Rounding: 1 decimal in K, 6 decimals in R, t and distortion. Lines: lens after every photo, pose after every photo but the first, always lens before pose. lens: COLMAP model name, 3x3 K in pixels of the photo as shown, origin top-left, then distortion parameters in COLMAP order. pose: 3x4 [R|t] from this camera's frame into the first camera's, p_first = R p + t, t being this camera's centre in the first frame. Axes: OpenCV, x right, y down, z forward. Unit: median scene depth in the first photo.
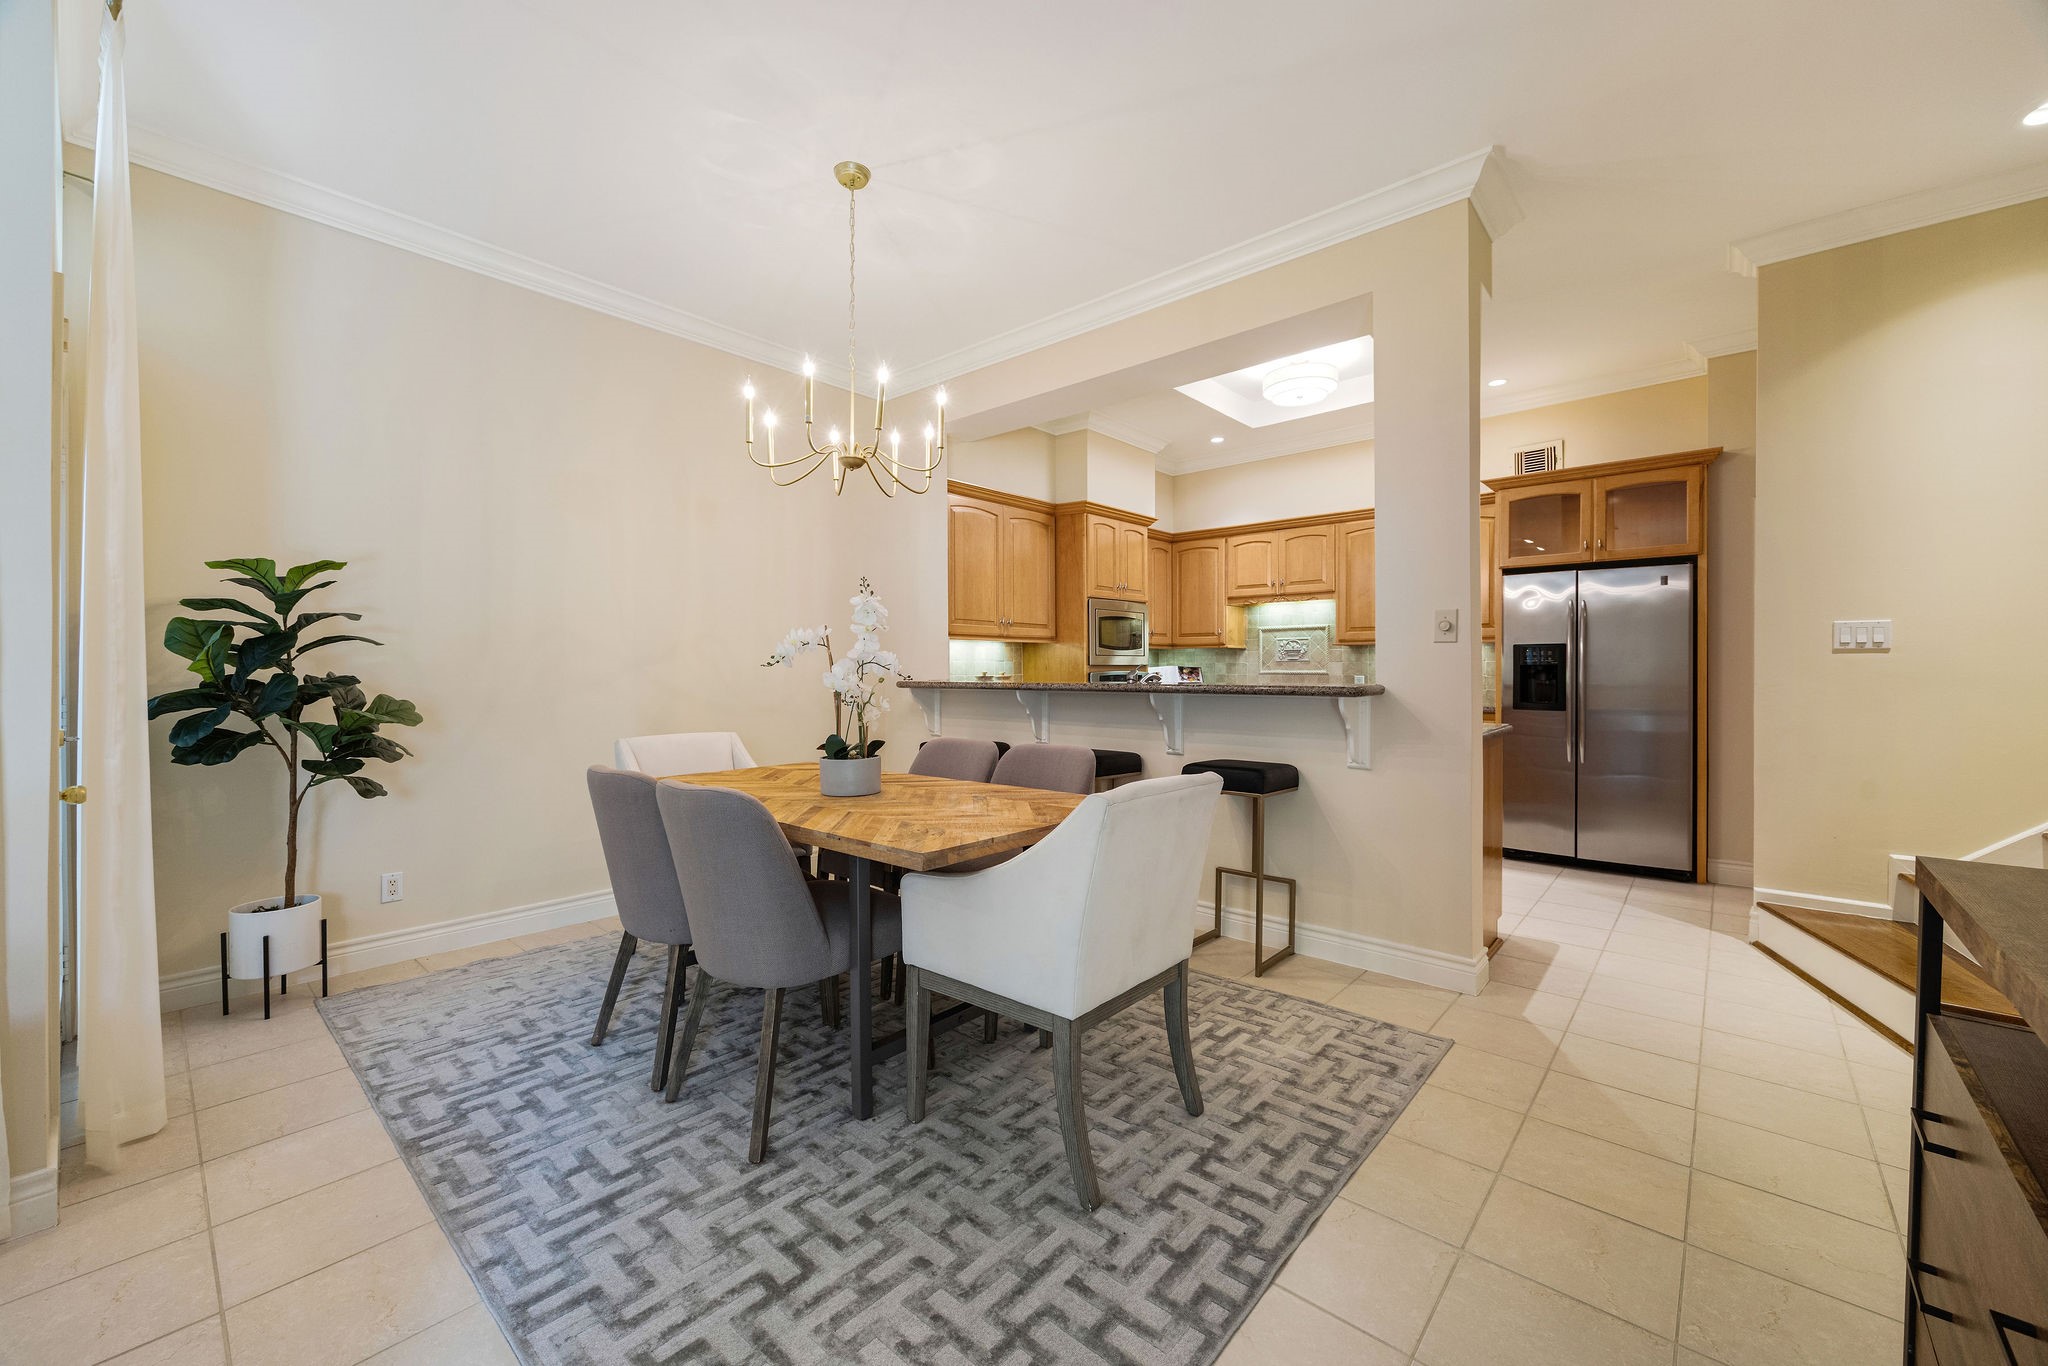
lens RADIAL K [[811.5, 0, 1039.7], [0, 811.5, 676.7], [0, 0, 1]] dist [-0.001716, -0.000051]
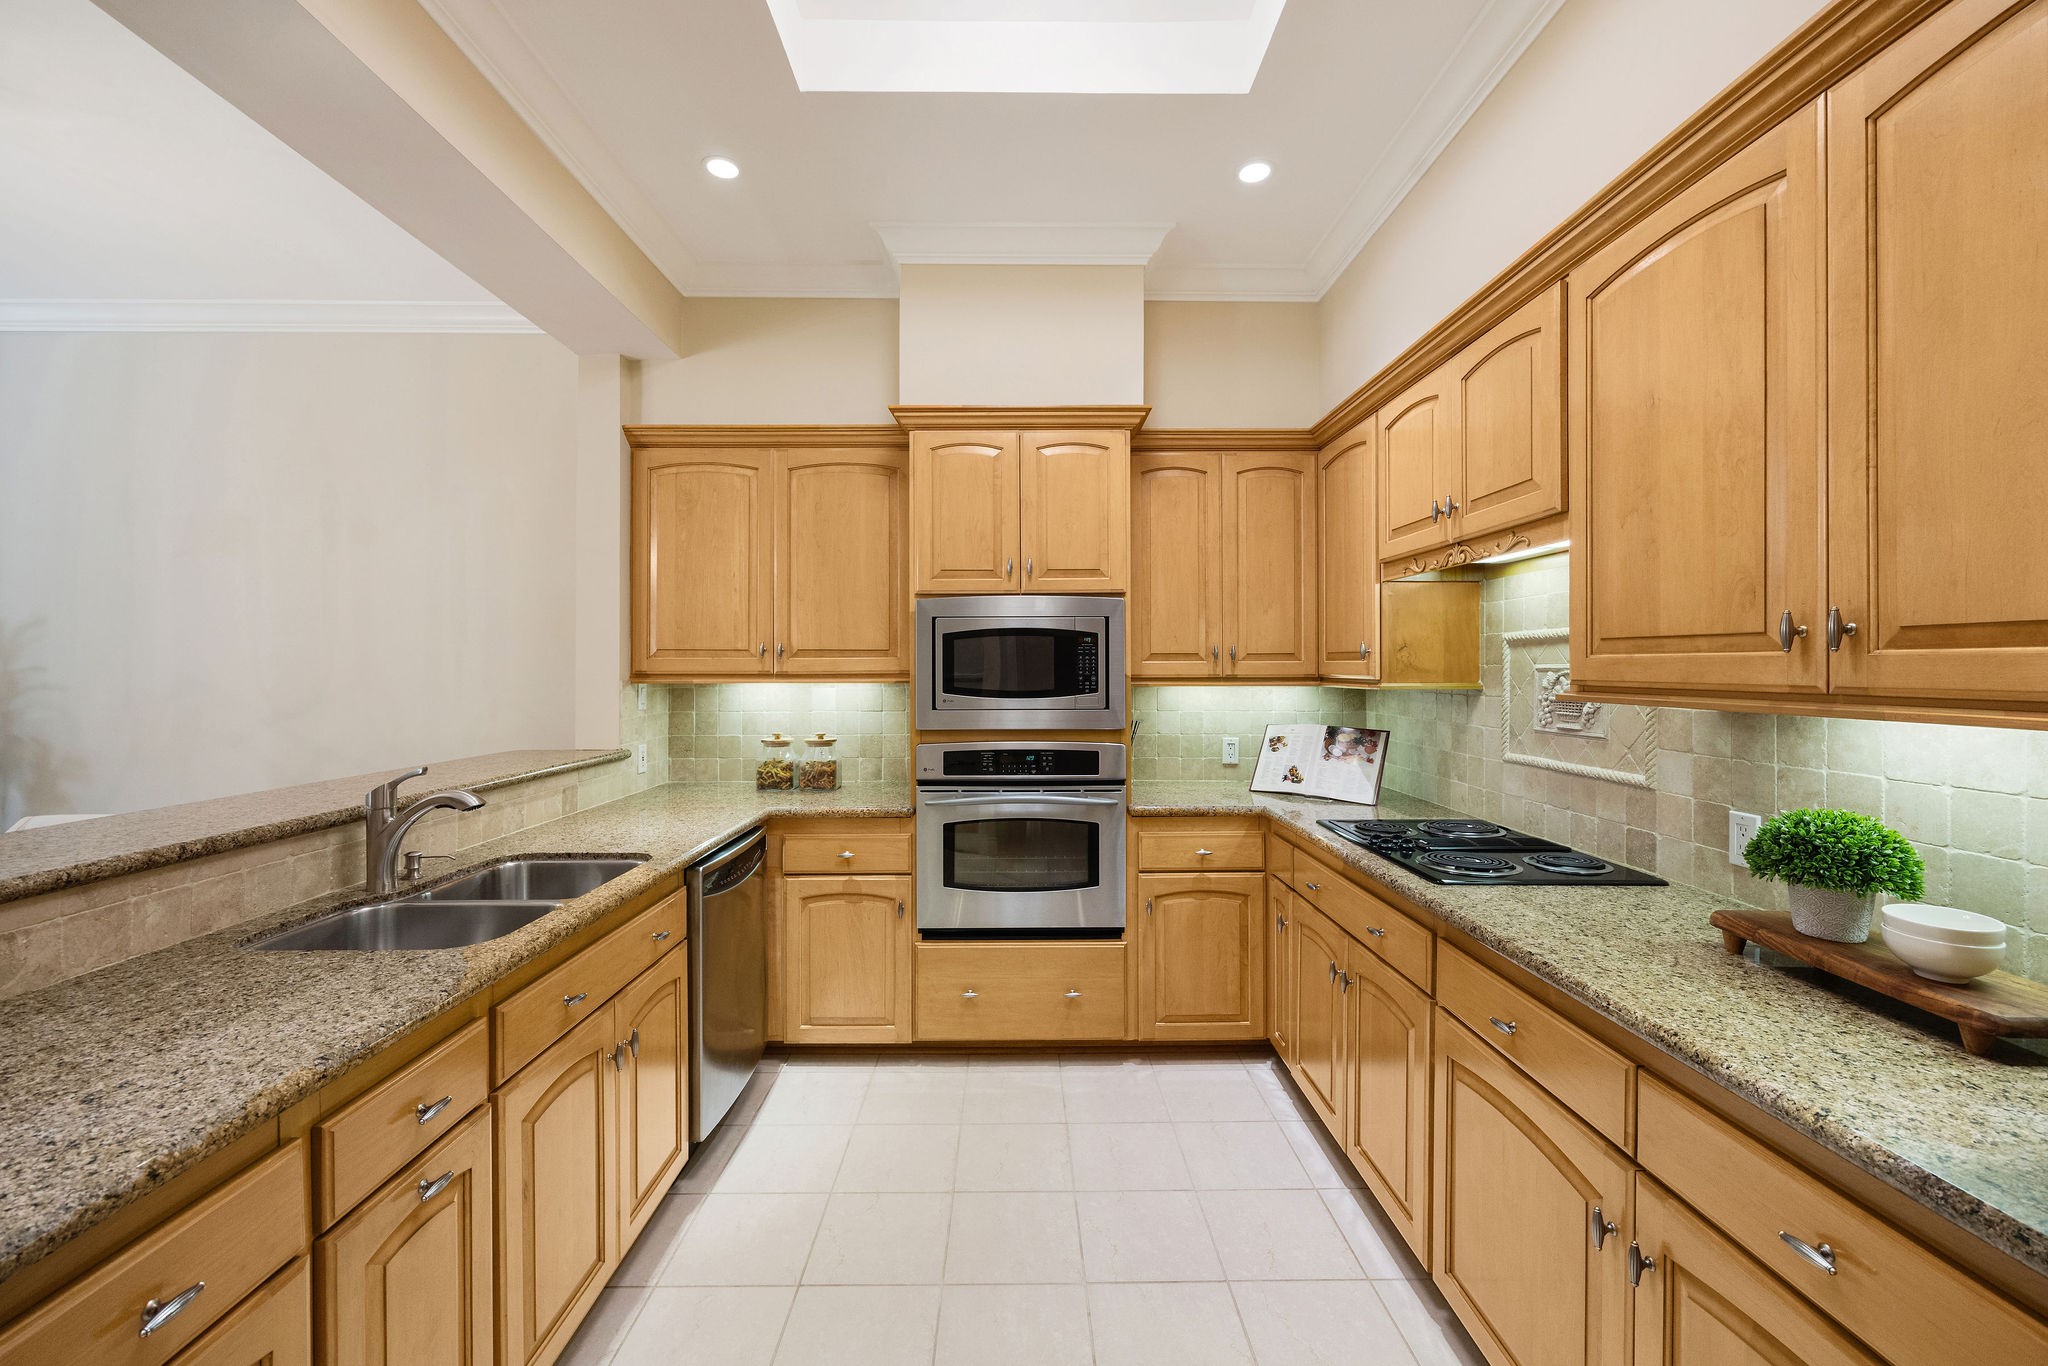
lens RADIAL K [[811.5, 0, 1023.0], [0, 811.5, 669.3], [0, 0, 1]] dist [-0.001716, -0.000051]
pose [[0.658508, 0.001484, -0.752572, 0.557627], [-0.007848, 0.999957, -0.004895, -0.057088], [0.752533, 0.009129, 0.658492, 0.825123]]
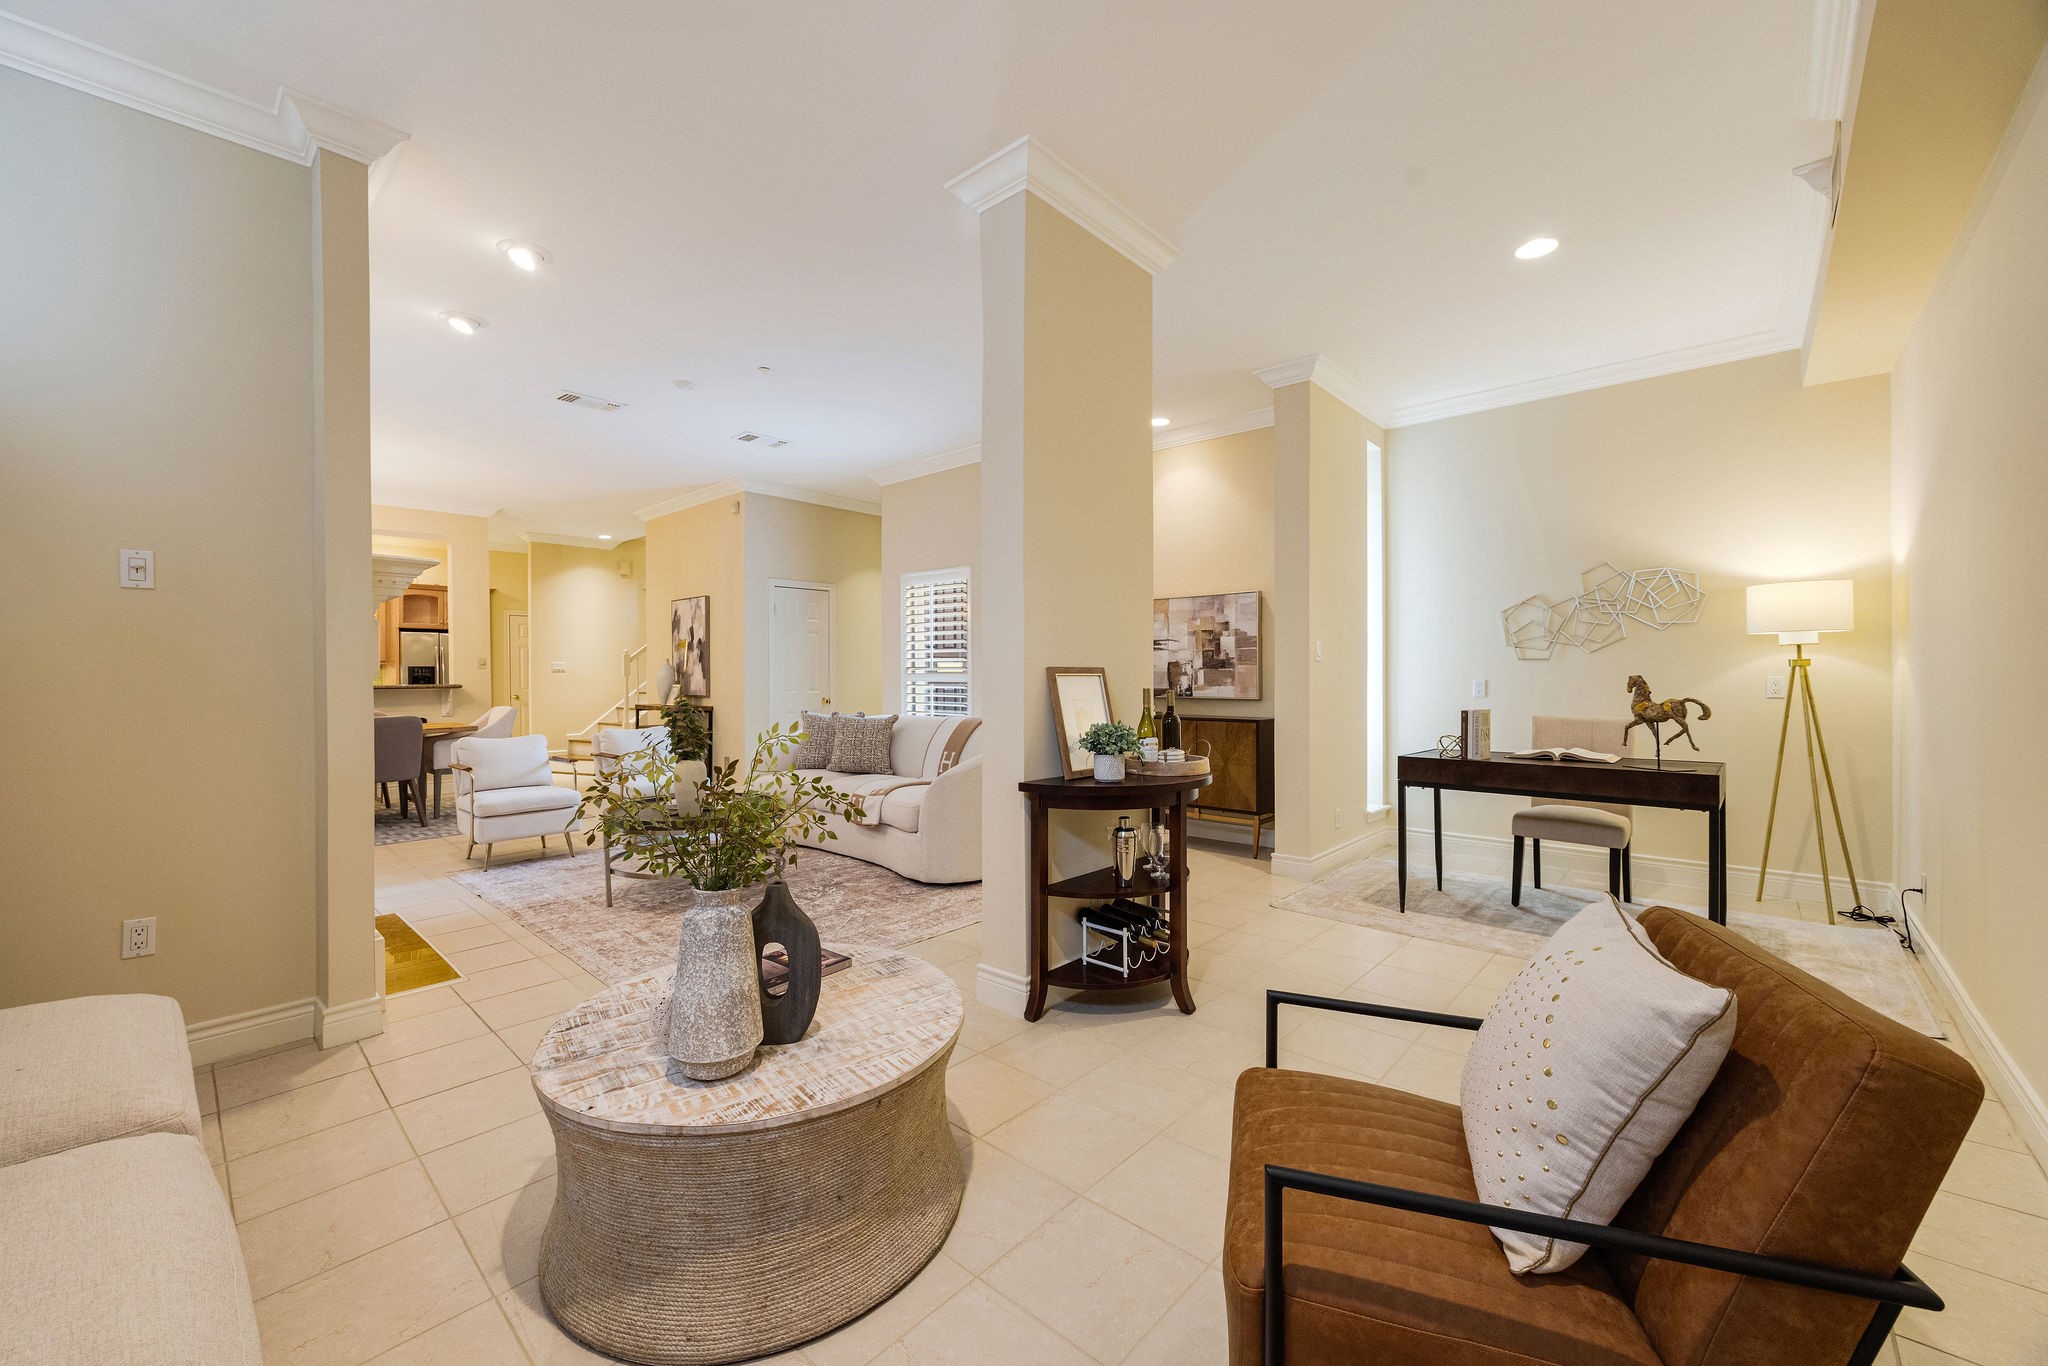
lens RADIAL K [[811.5, 0, 1029.2], [0, 811.5, 681.2], [0, 0, 1]] dist [-0.001716, -0.000051]
pose [[0.031910, -0.011137, 0.999429, -1.375459], [0.017815, 0.999785, 0.010573, 0.003641], [-0.999332, 0.017468, 0.032102, -0.608706]]
